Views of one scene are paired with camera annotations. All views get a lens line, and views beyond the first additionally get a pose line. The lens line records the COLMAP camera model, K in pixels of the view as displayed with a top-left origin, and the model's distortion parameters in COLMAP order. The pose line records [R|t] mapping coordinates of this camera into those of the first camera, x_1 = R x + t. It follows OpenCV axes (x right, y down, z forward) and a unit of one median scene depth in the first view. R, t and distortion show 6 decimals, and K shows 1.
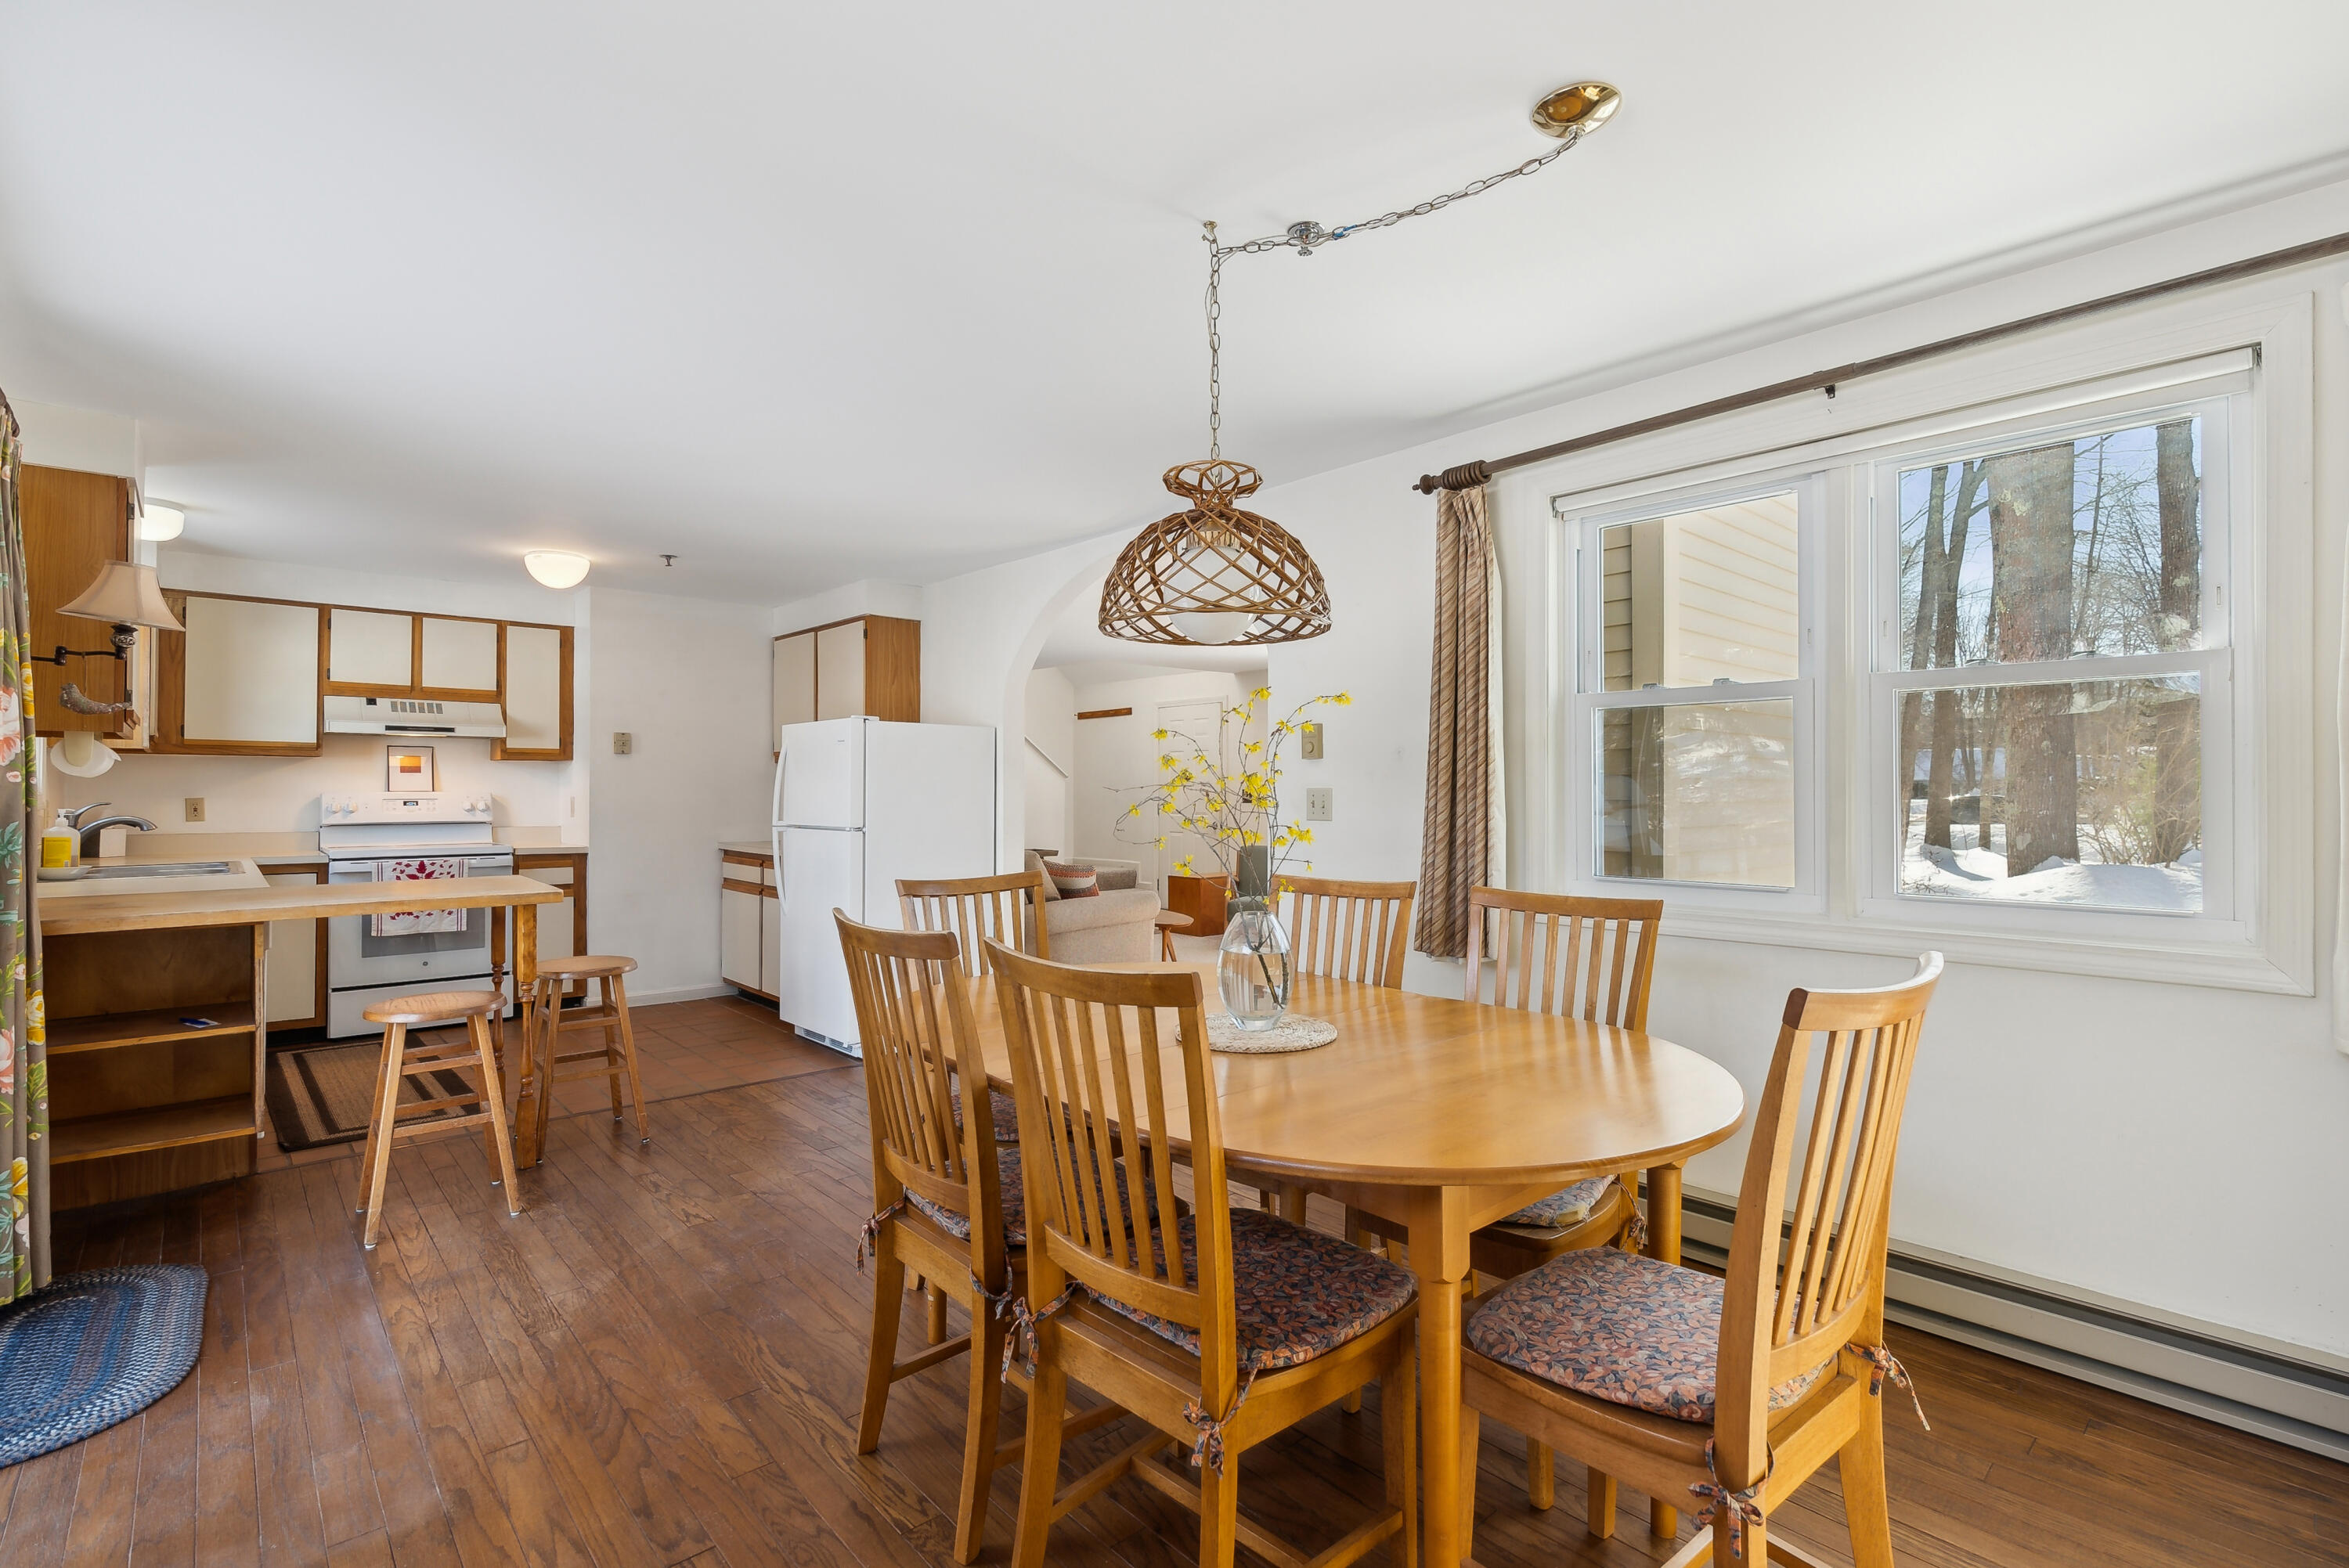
lens RADIAL K [[1080.8, 0, 1187.9], [0, 1080.8, 786.8], [0, 0, 1]] dist [-0.003493, -0.001159]
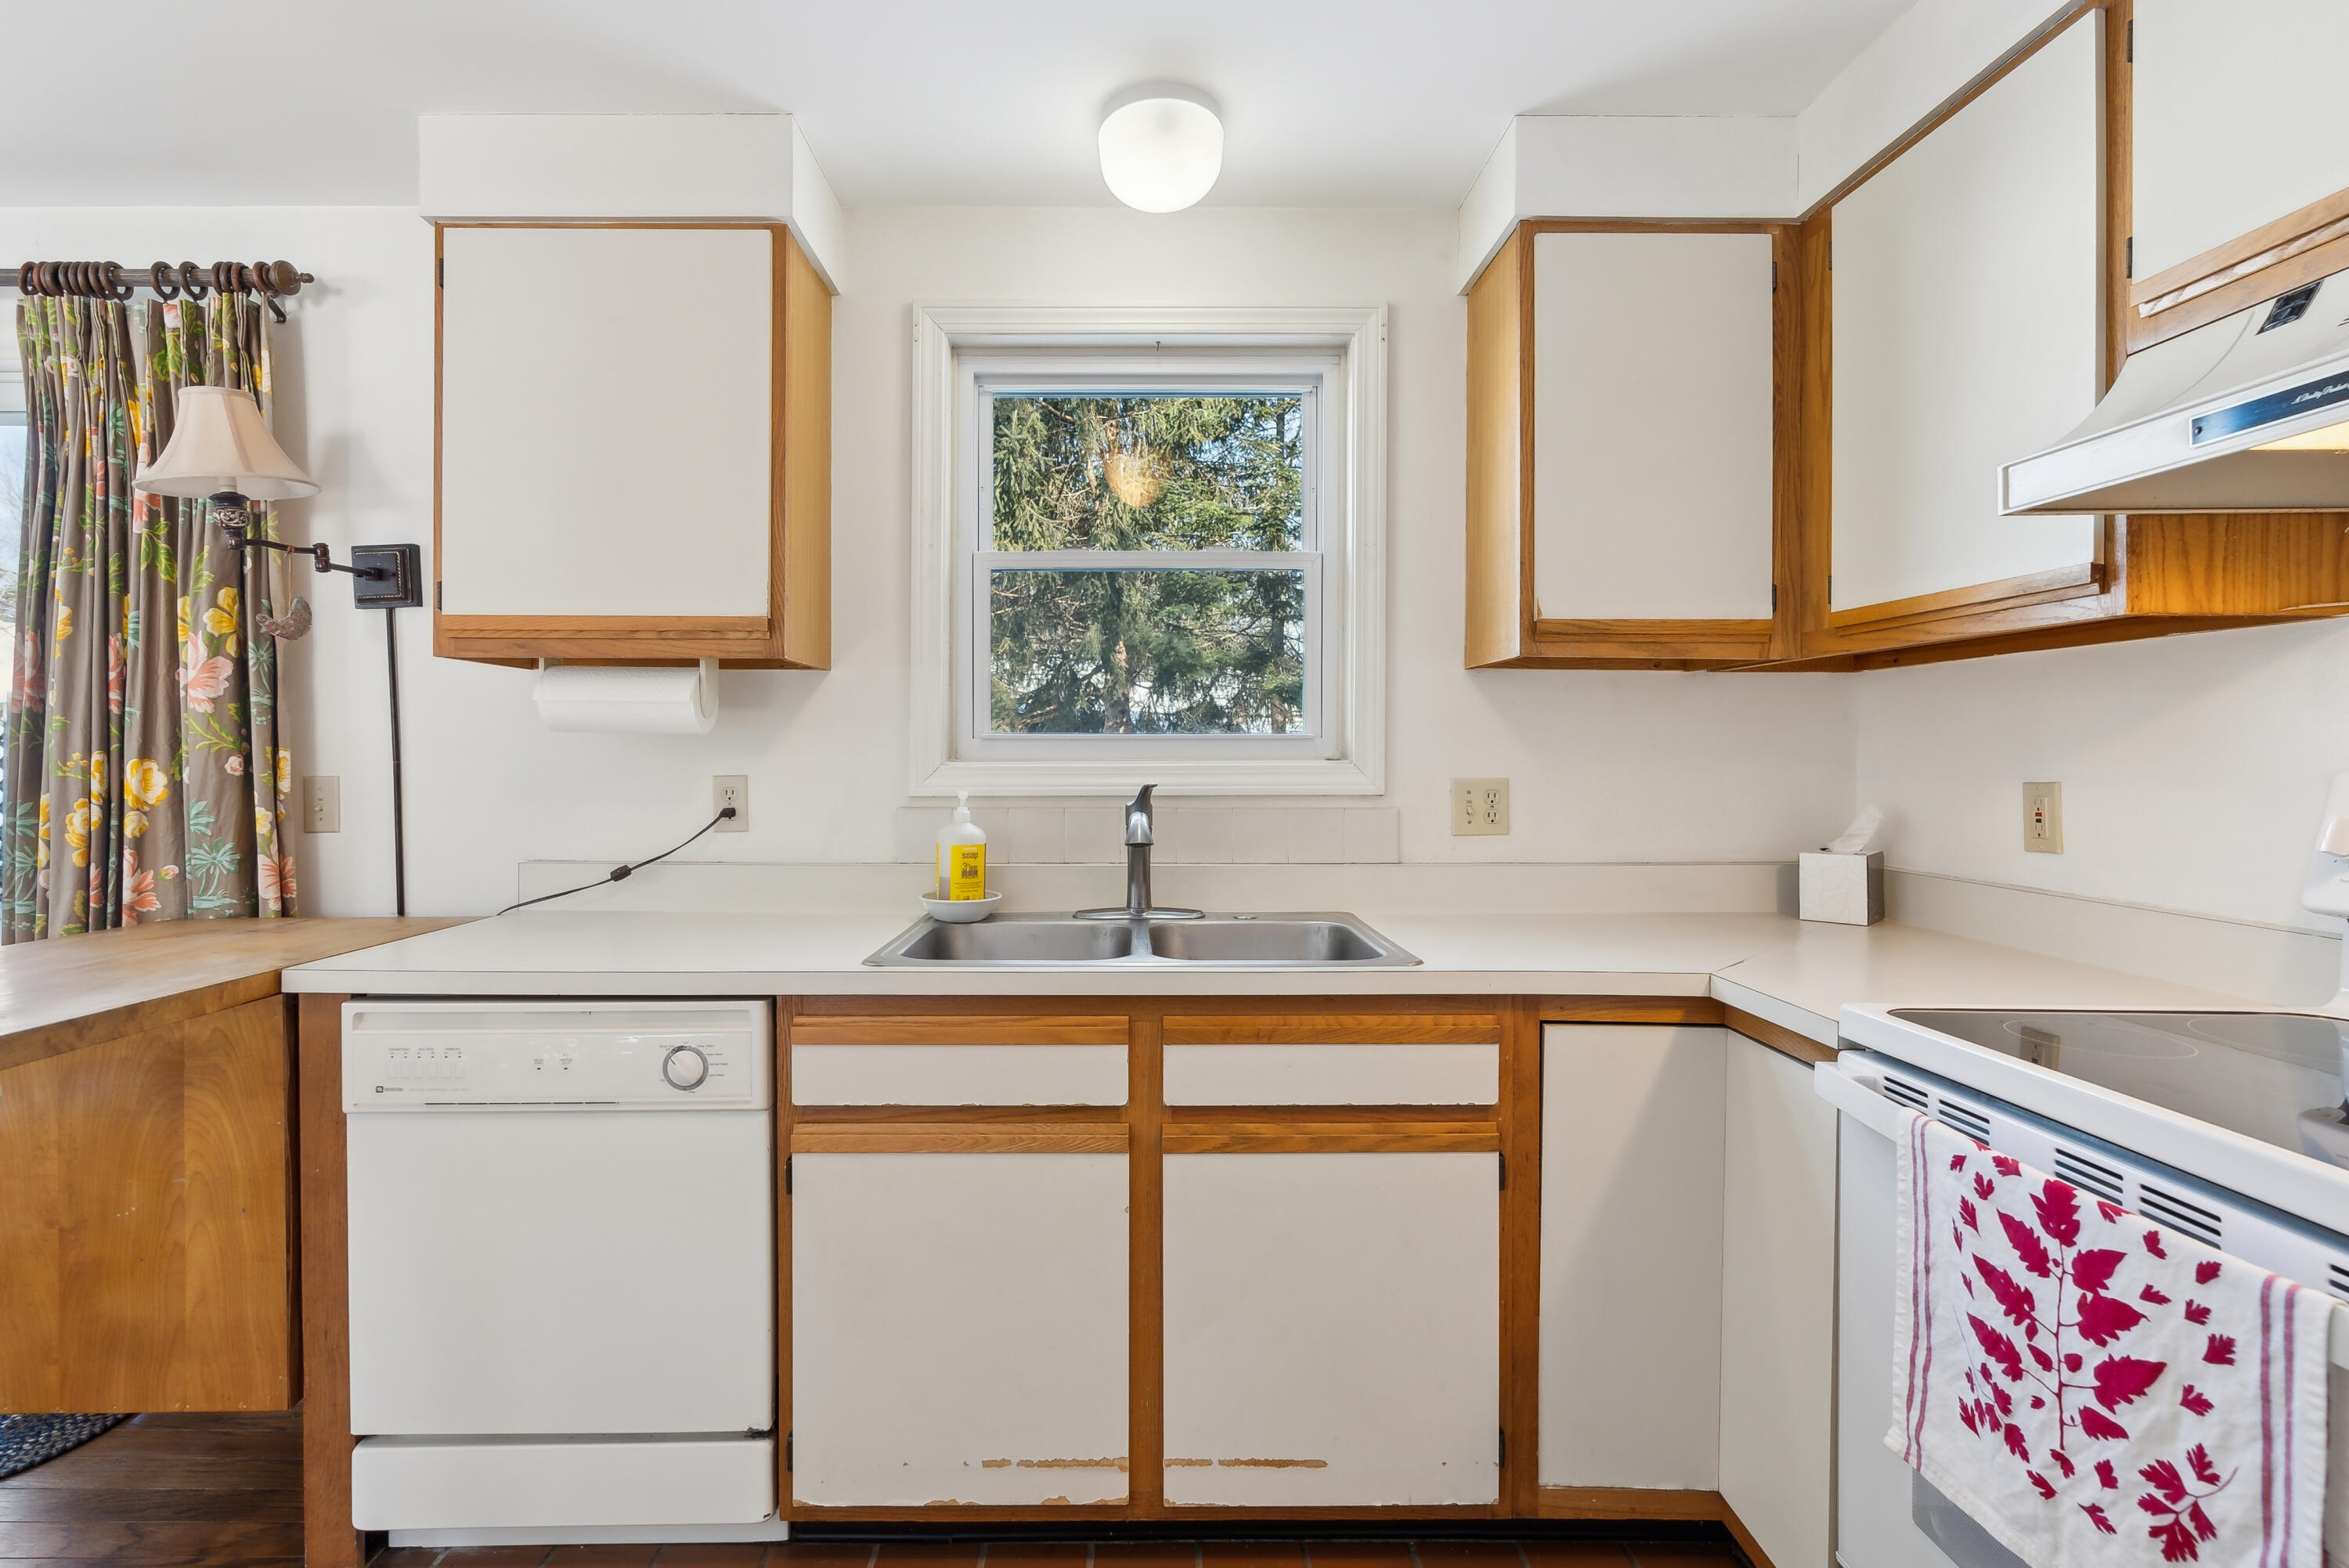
lens RADIAL K [[1080.8, 0, 1160.8], [0, 1080.8, 760.3], [0, 0, 1]] dist [-0.003493, -0.001159]
pose [[-0.662073, 0.001069, -0.749438, -0.456671], [0.003651, 0.999992, -0.001800, 0.003012], [0.749430, -0.003928, -0.662072, 0.939203]]
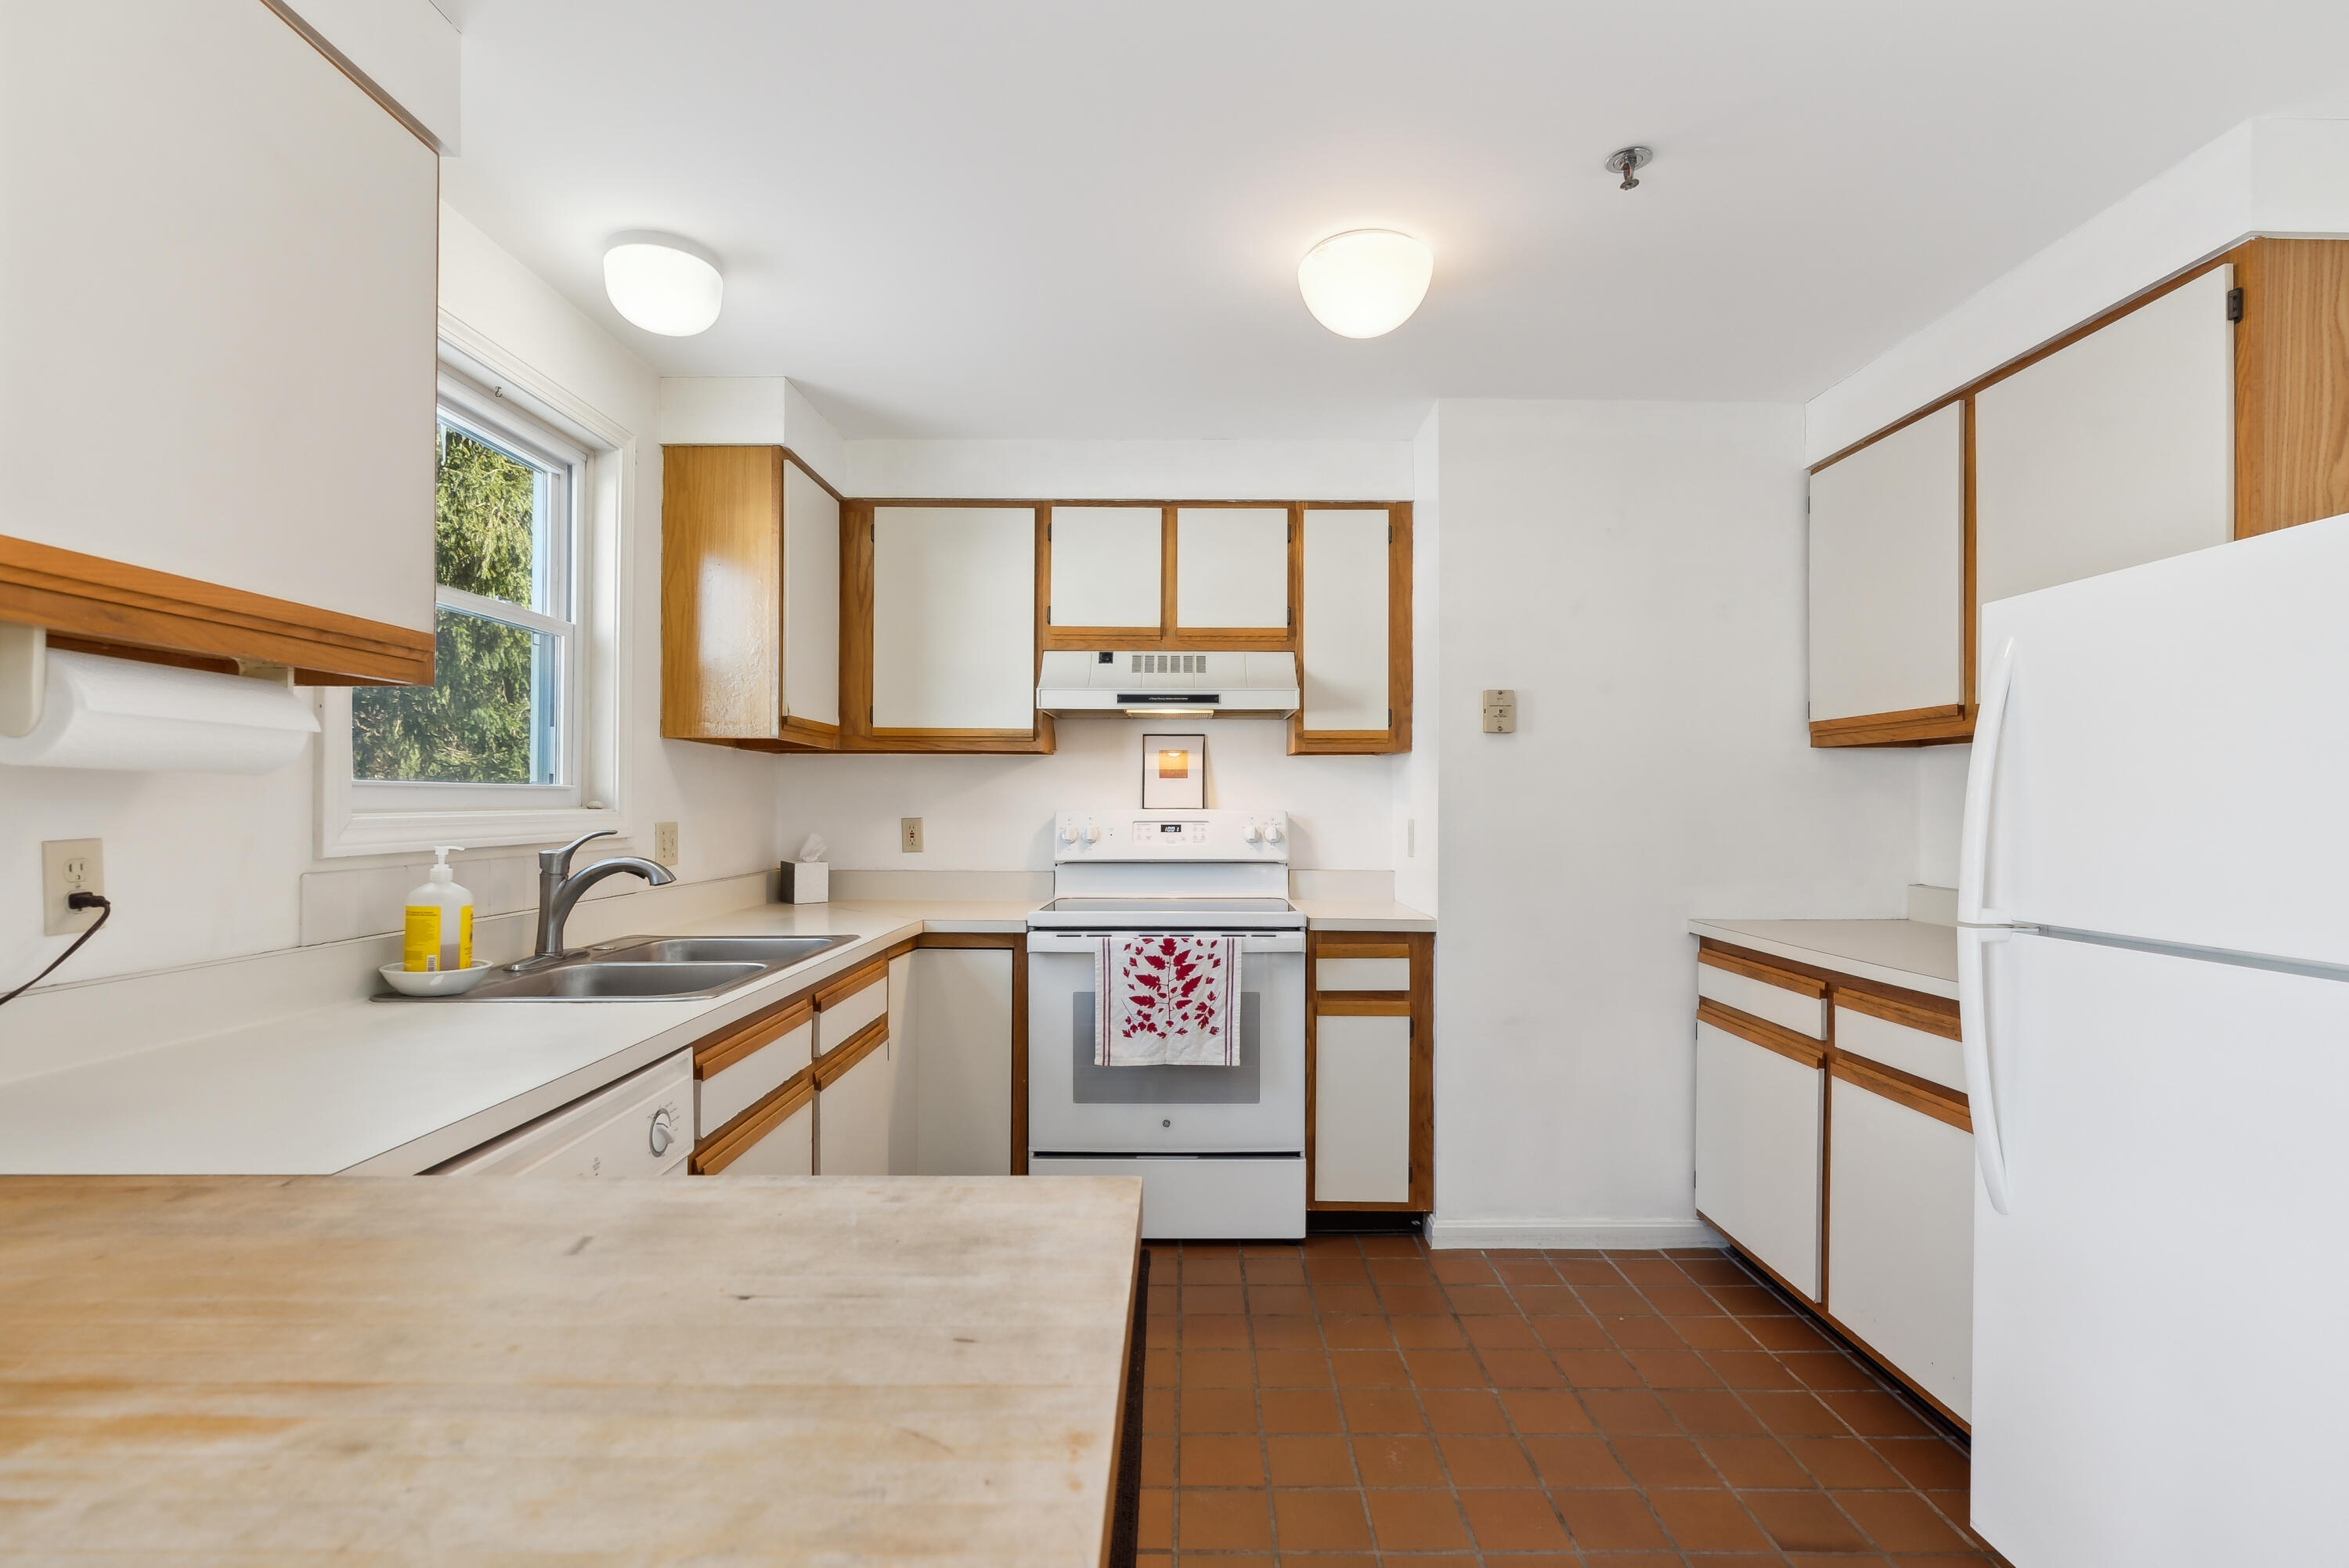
lens RADIAL K [[1080.8, 0, 1168.5], [0, 1080.8, 799.6], [0, 0, 1]] dist [-0.003493, -0.001159]
pose [[0.724759, -0.000742, -0.689002, -0.310796], [0.001454, 0.999999, 0.000453, -0.001046], [0.689001, -0.001330, 0.724759, 0.570934]]
